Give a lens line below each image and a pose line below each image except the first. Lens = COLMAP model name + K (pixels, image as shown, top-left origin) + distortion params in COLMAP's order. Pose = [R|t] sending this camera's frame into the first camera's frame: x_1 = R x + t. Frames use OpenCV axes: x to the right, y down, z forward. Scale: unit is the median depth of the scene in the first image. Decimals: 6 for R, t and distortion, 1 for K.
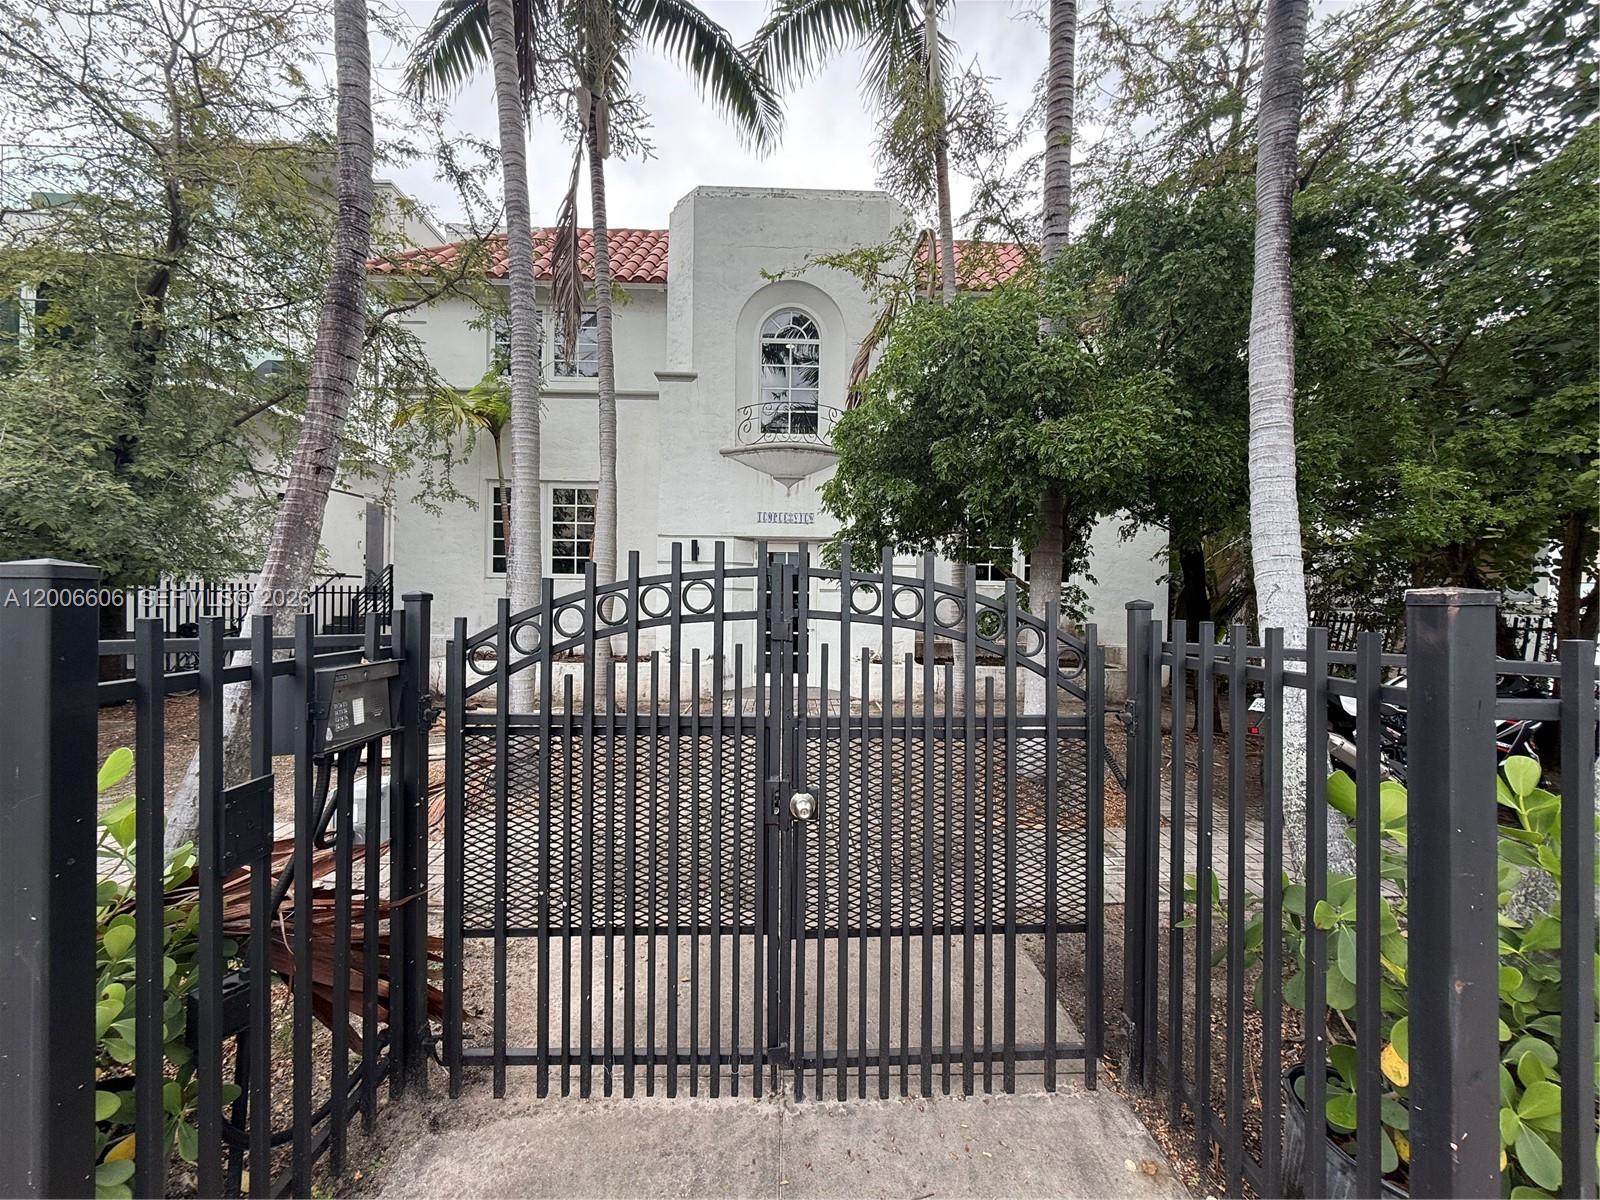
lens RADIAL K [[638.9, 0, 802.8], [0, 638.9, 599.1], [0, 0, 1]] dist [0.001031, -0.000146]
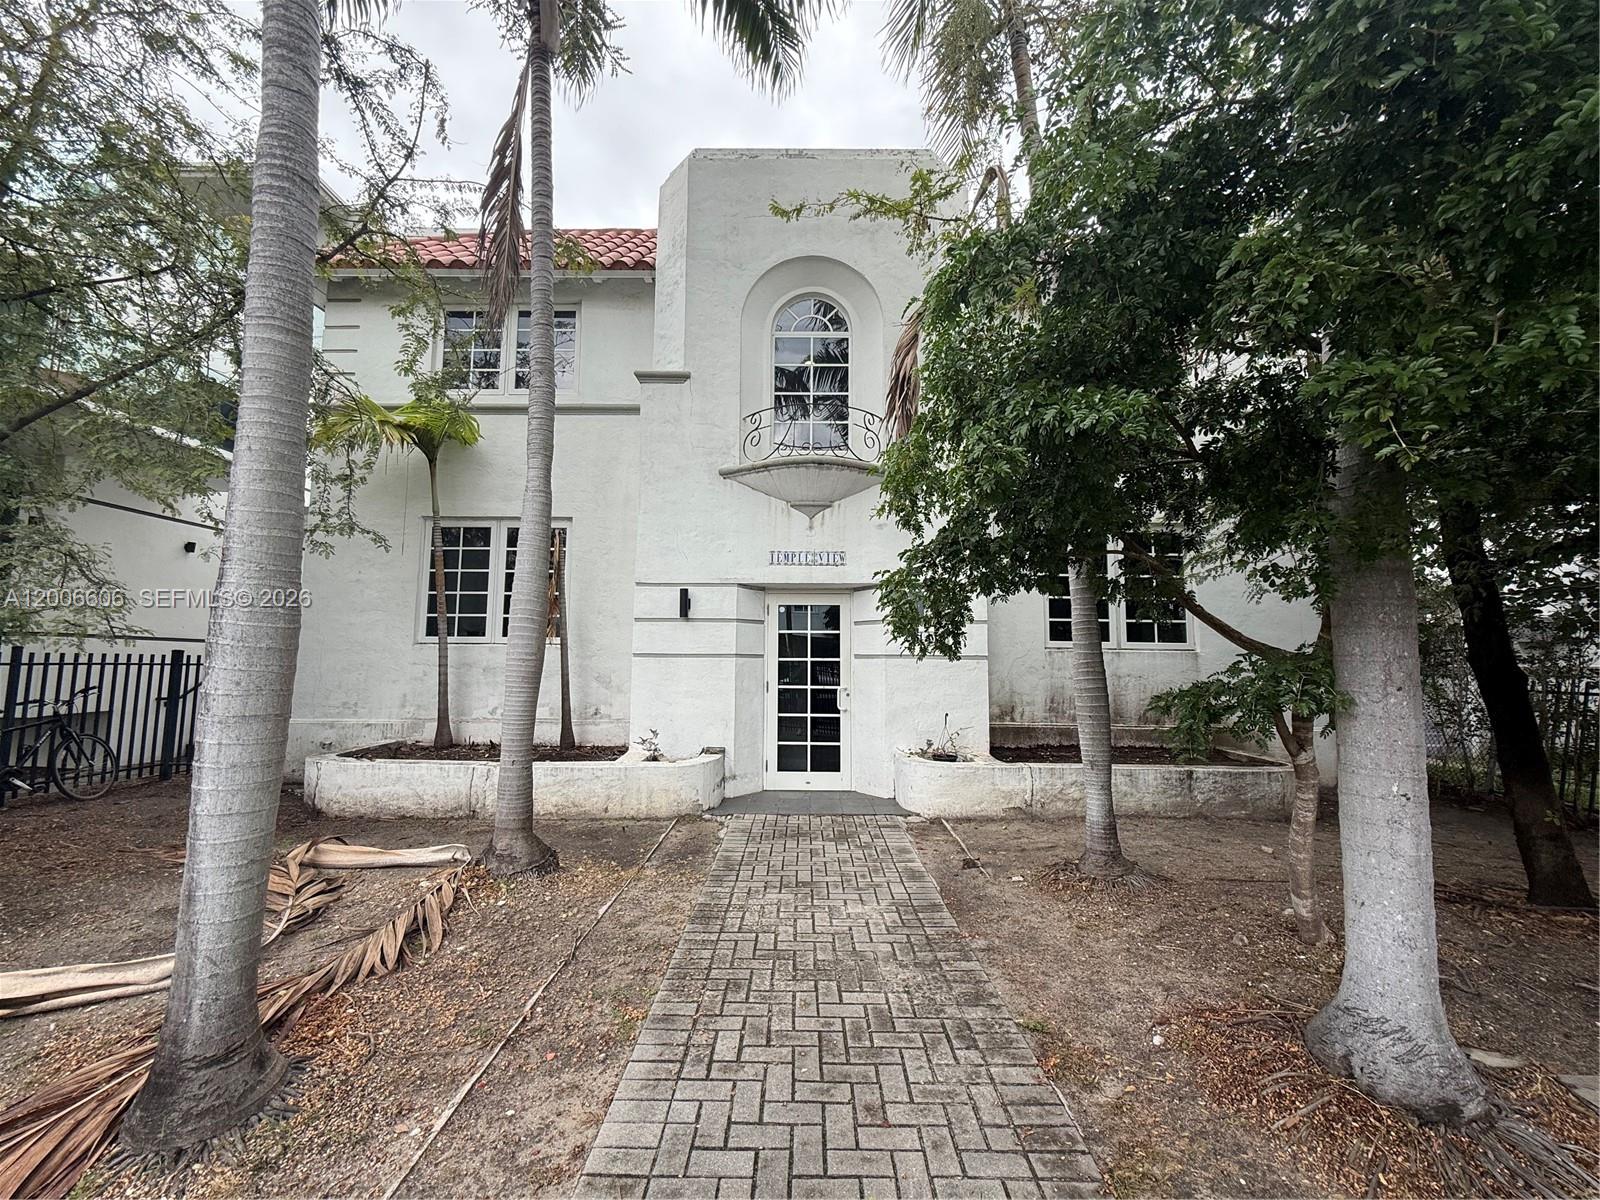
lens RADIAL K [[638.9, 0, 802.8], [0, 638.9, 599.1], [0, 0, 1]] dist [0.001031, -0.000146]
pose [[0.999571, -0.010536, -0.027318, -0.012462], [0.007703, 0.994773, -0.101821, -0.004512], [0.028248, 0.101567, 0.994428, 0.270221]]
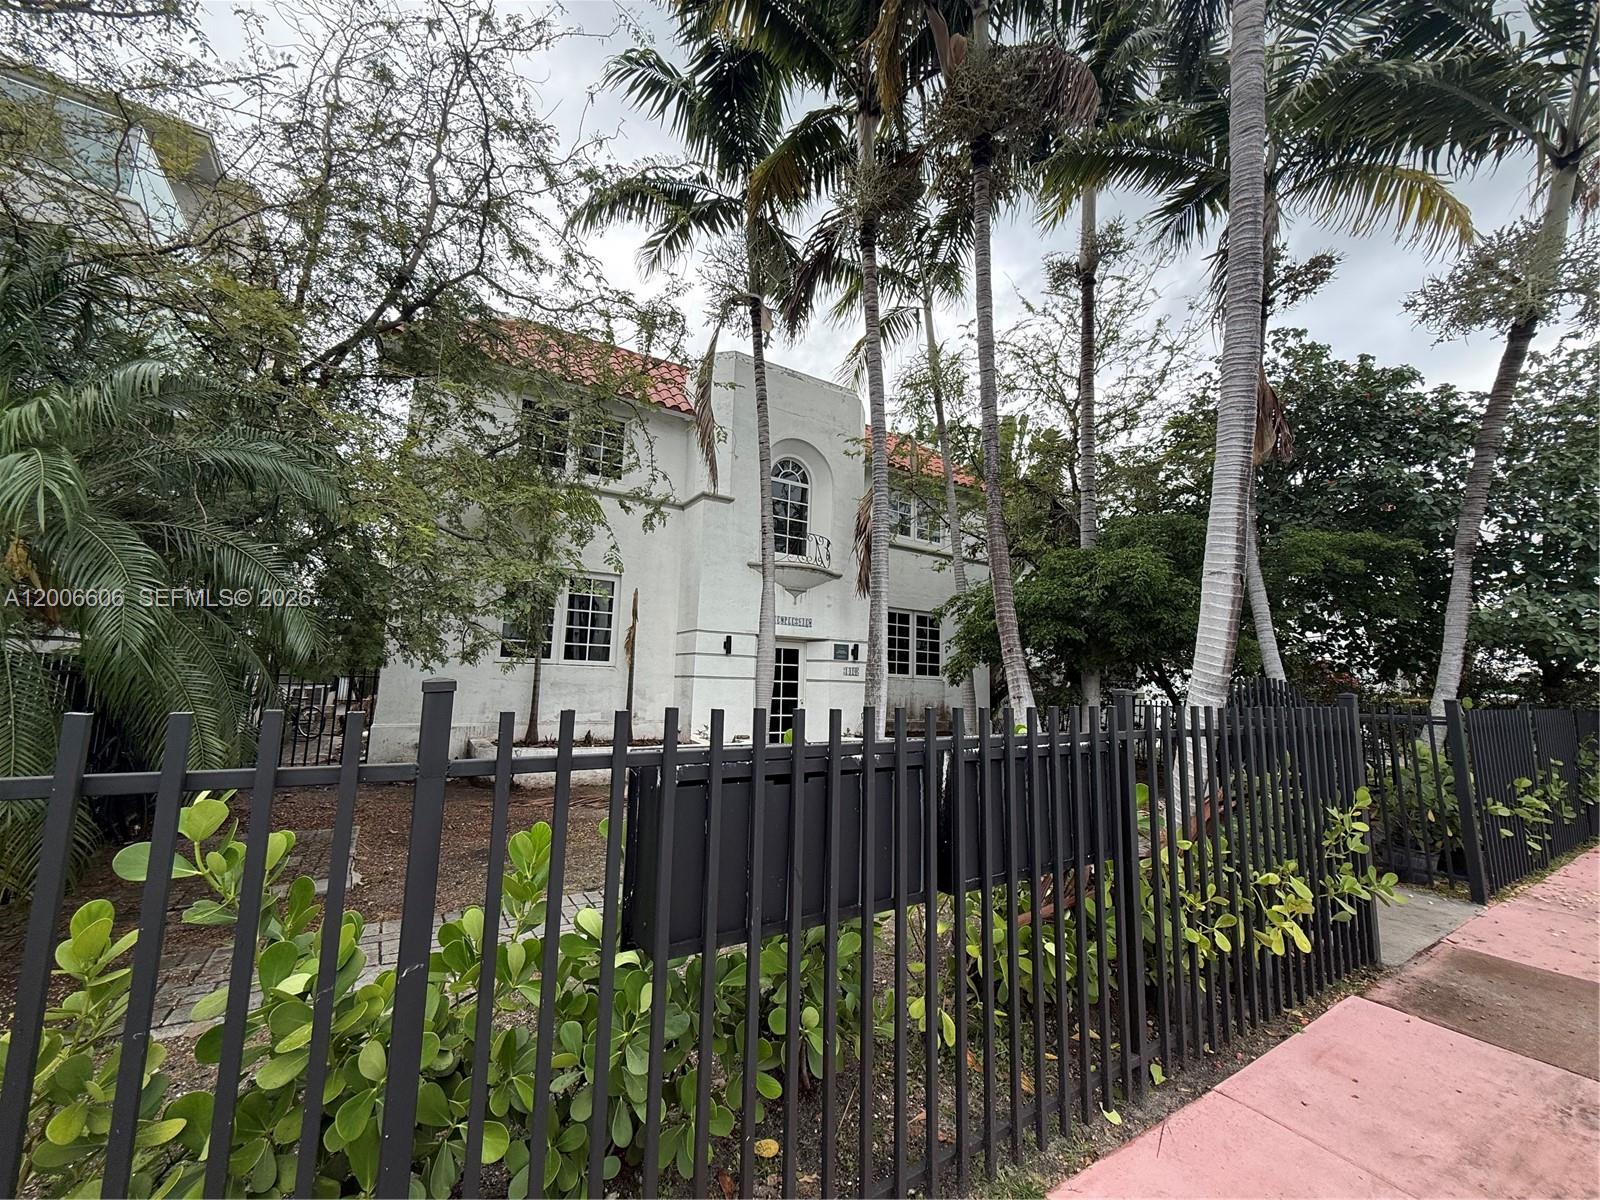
lens RADIAL K [[638.9, 0, 802.8], [0, 638.9, 599.1], [0, 0, 1]] dist [0.001031, -0.000146]
pose [[0.858781, 0.076387, 0.506617, -0.649320], [-0.010343, 0.991206, -0.131921, -0.006074], [-0.512239, 0.108051, 0.852019, -0.075324]]
